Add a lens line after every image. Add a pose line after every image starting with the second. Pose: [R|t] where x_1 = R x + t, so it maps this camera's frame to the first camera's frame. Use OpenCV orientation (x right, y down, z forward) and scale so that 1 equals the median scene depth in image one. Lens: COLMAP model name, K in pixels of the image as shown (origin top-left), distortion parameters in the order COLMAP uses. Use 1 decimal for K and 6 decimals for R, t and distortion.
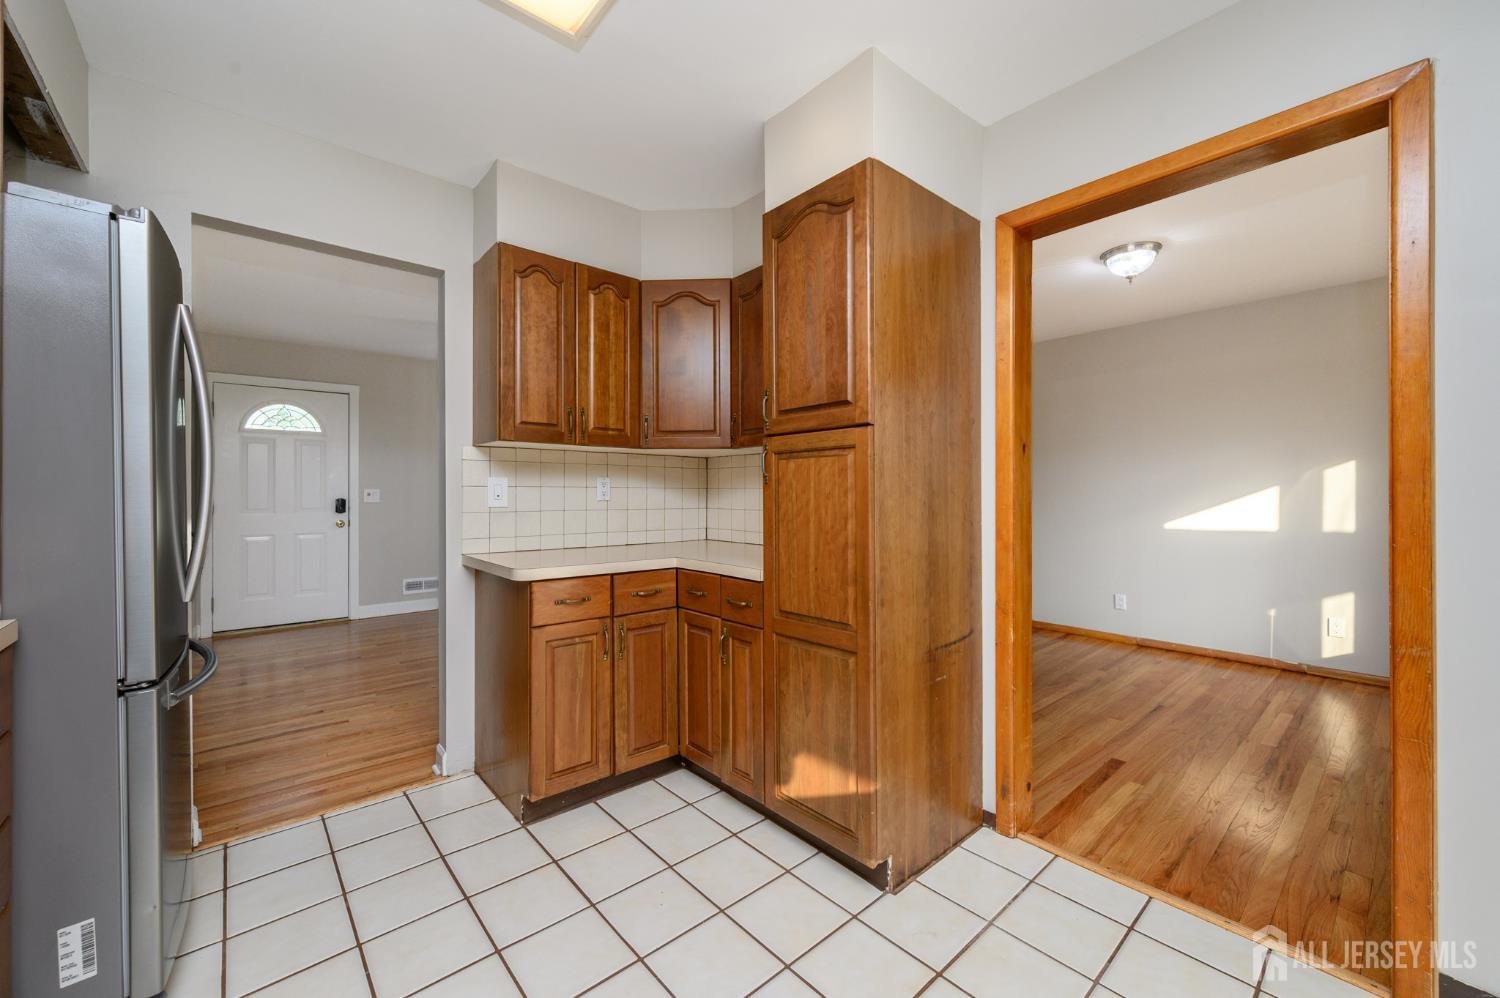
lens RADIAL K [[589.9, 0, 754.5], [0, 589.9, 491.9], [0, 0, 1]] dist [-0.000226, 0.000067]
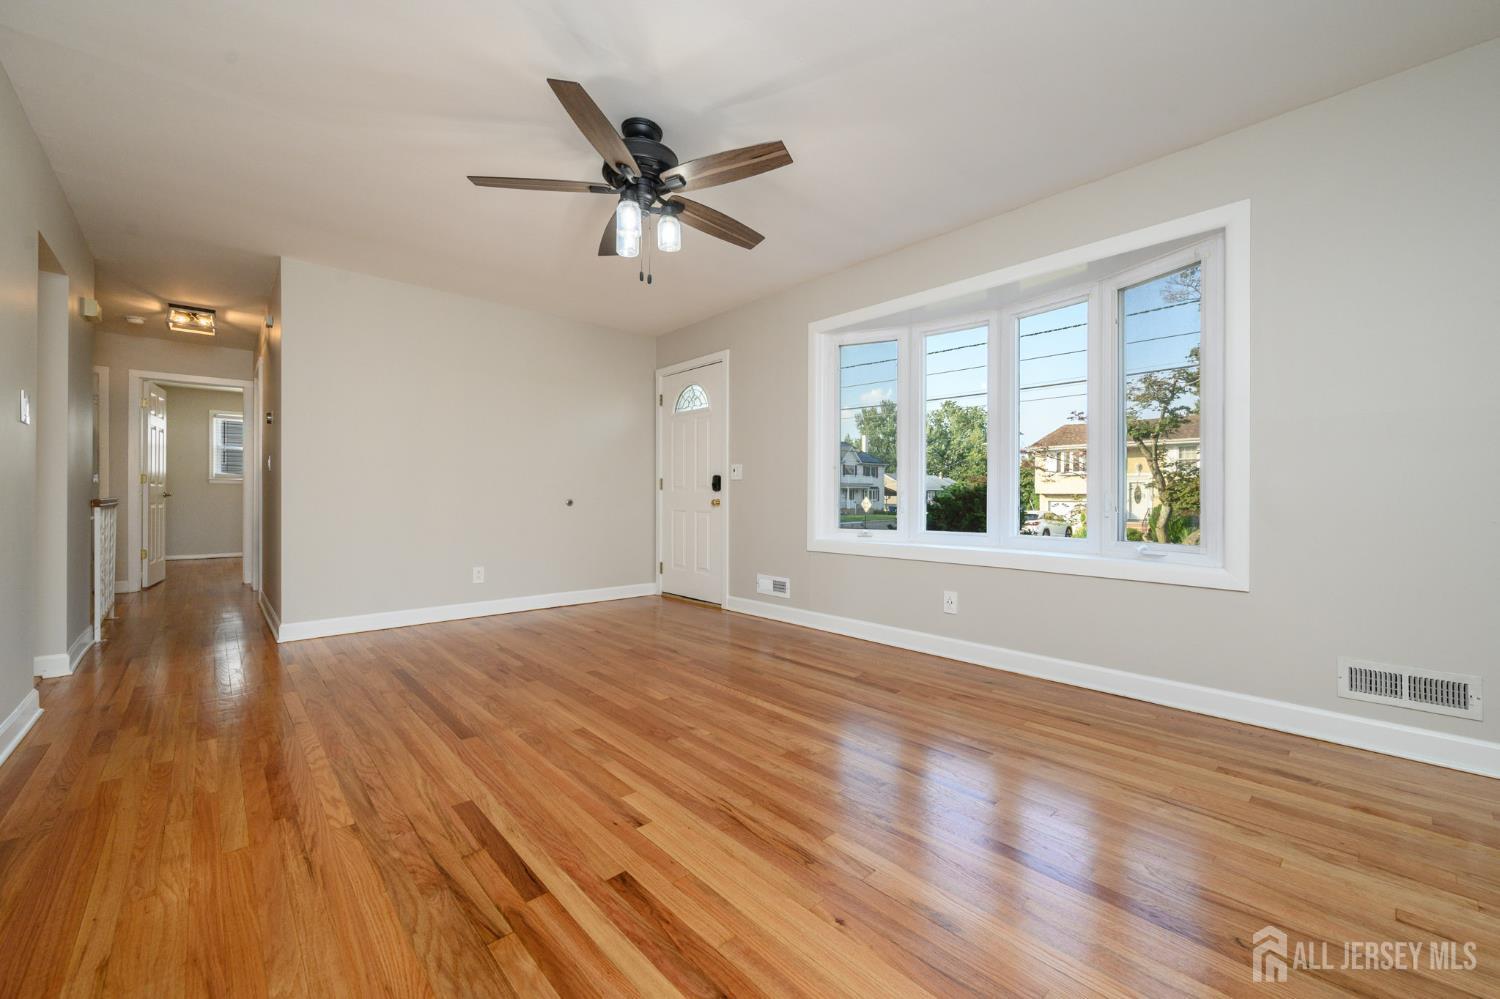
lens RADIAL K [[600.0, 0, 759.5], [0, 600.0, 498.7], [0, 0, 1]] dist [0.002657, 0.000146]
pose [[0.020112, 0.003857, -0.999790, 0.559677], [-0.002460, 0.999990, 0.003808, 0.101438], [0.999795, 0.002383, 0.020121, 2.386255]]
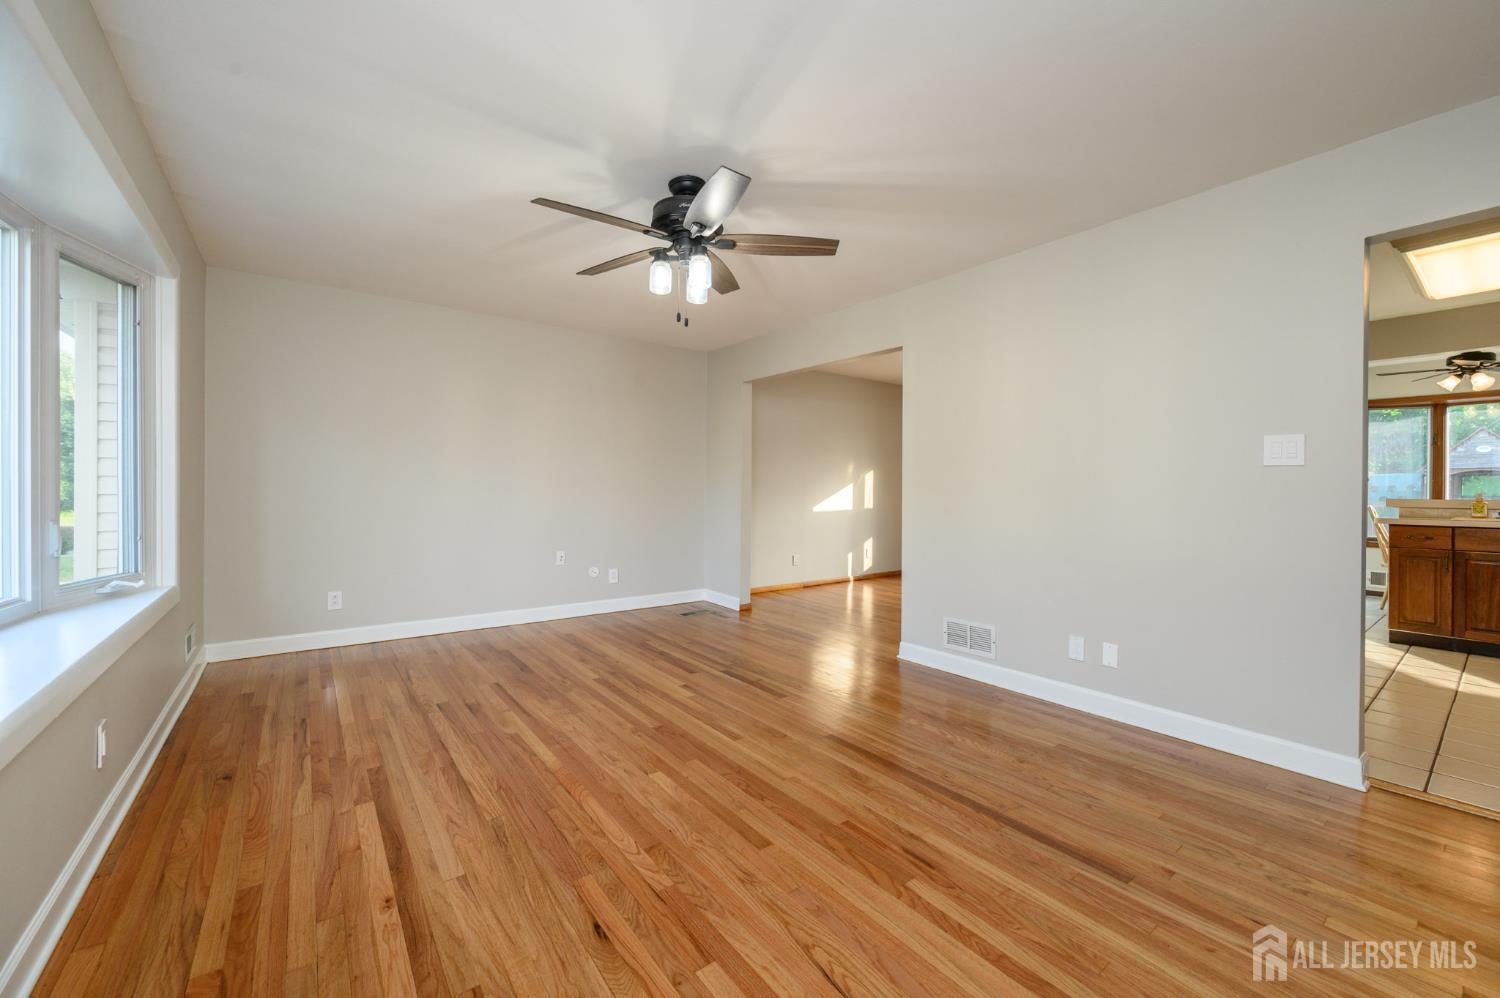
lens RADIAL K [[589.9, 0, 746.6], [0, 589.9, 489.0], [0, 0, 1]] dist [-0.000226, 0.000067]
pose [[0.077240, -0.001466, 0.997011, -1.607732], [-0.007474, 0.999970, 0.002050, 0.023172], [-0.996985, -0.007610, 0.077227, 1.996503]]
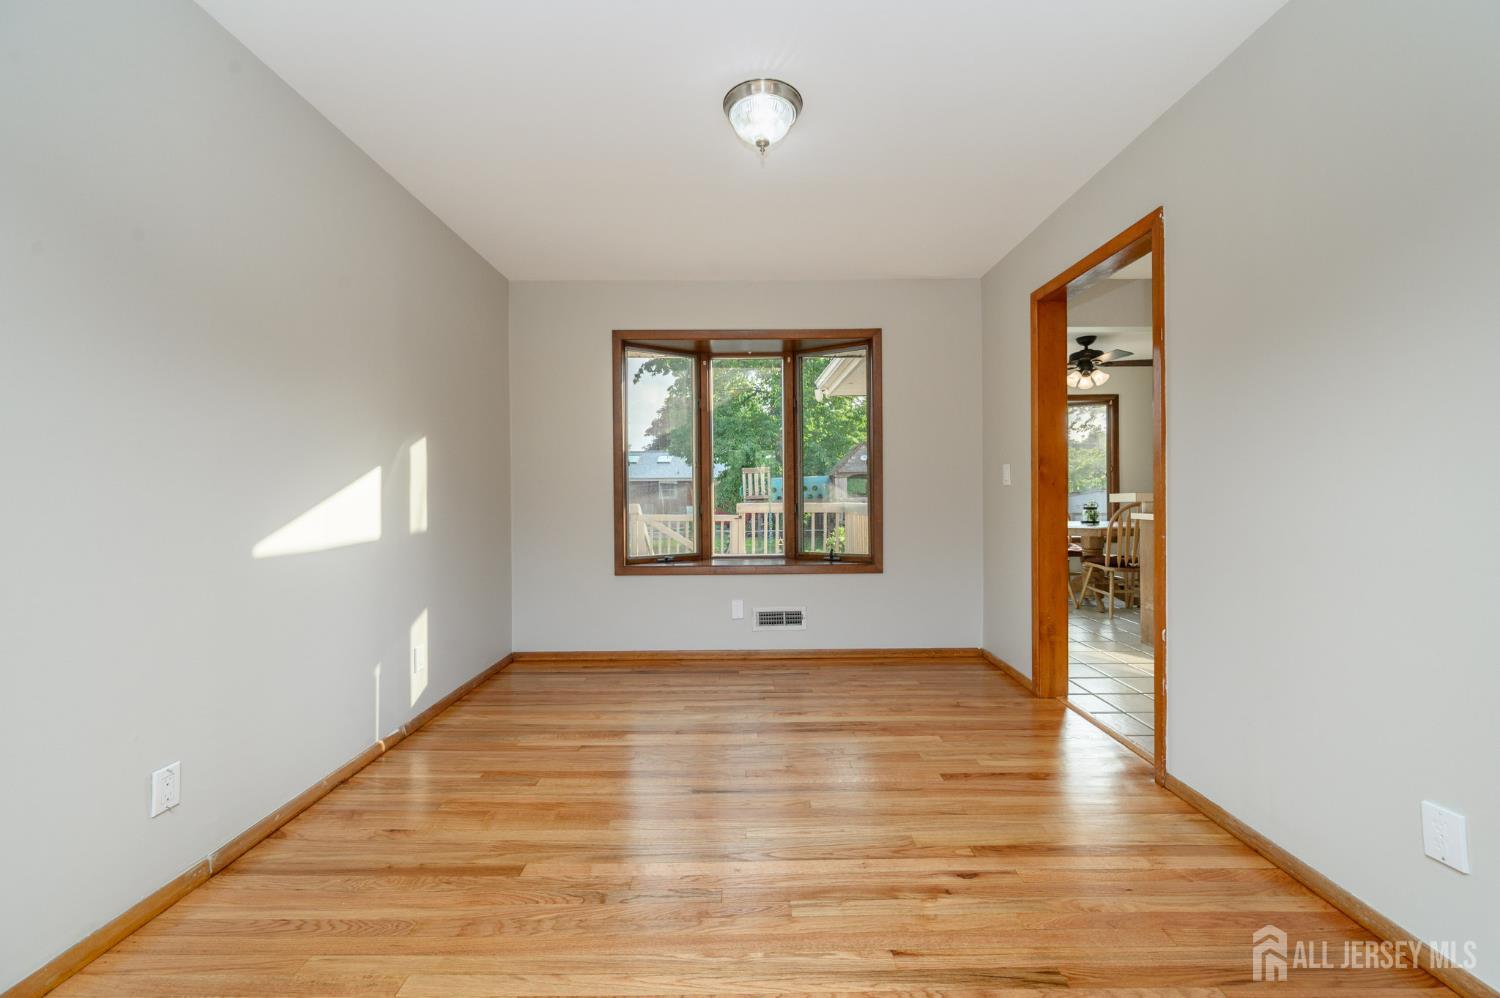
lens RADIAL K [[589.9, 0, 734.6], [0, 589.9, 495.9], [0, 0, 1]] dist [-0.000226, 0.000067]
pose [[-0.739520, 0.001845, 0.673132, 0.292937], [0.004831, 0.999985, 0.002567, 0.044893], [-0.673117, 0.005151, -0.739518, 2.037898]]
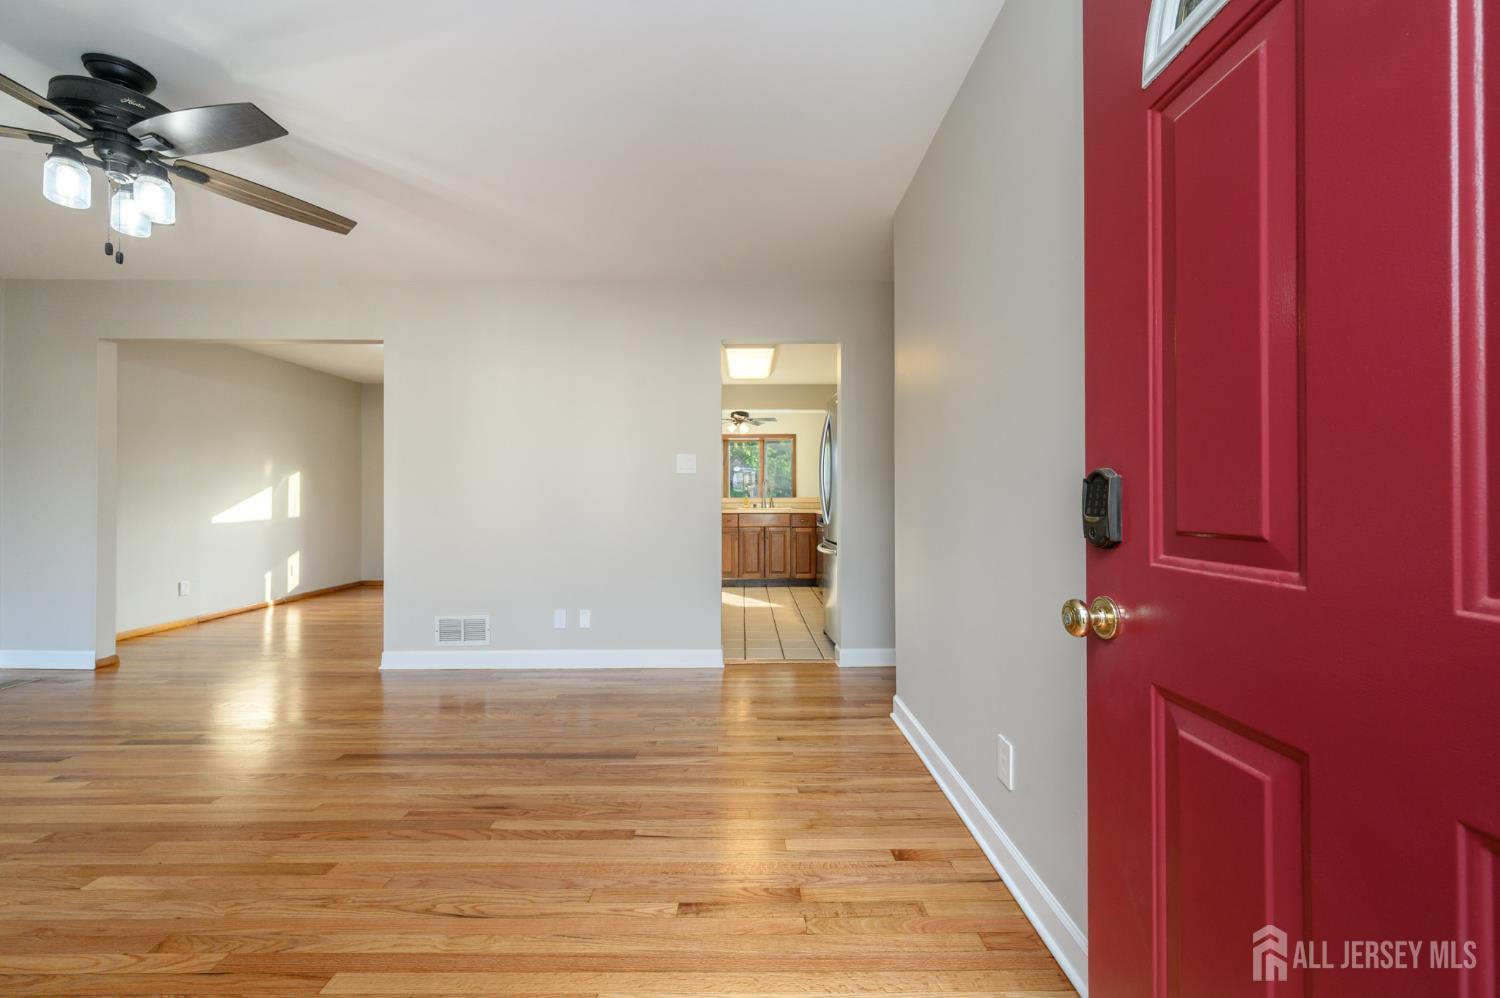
lens RADIAL K [[589.9, 0, 750.0], [0, 589.9, 497.1], [0, 0, 1]] dist [-0.000226, 0.000067]
pose [[-0.754187, 0.000720, 0.656660, -1.693720], [0.000602, 1.000000, -0.000405, 0.041716], [-0.656660, 0.000090, -0.754187, 2.238237]]
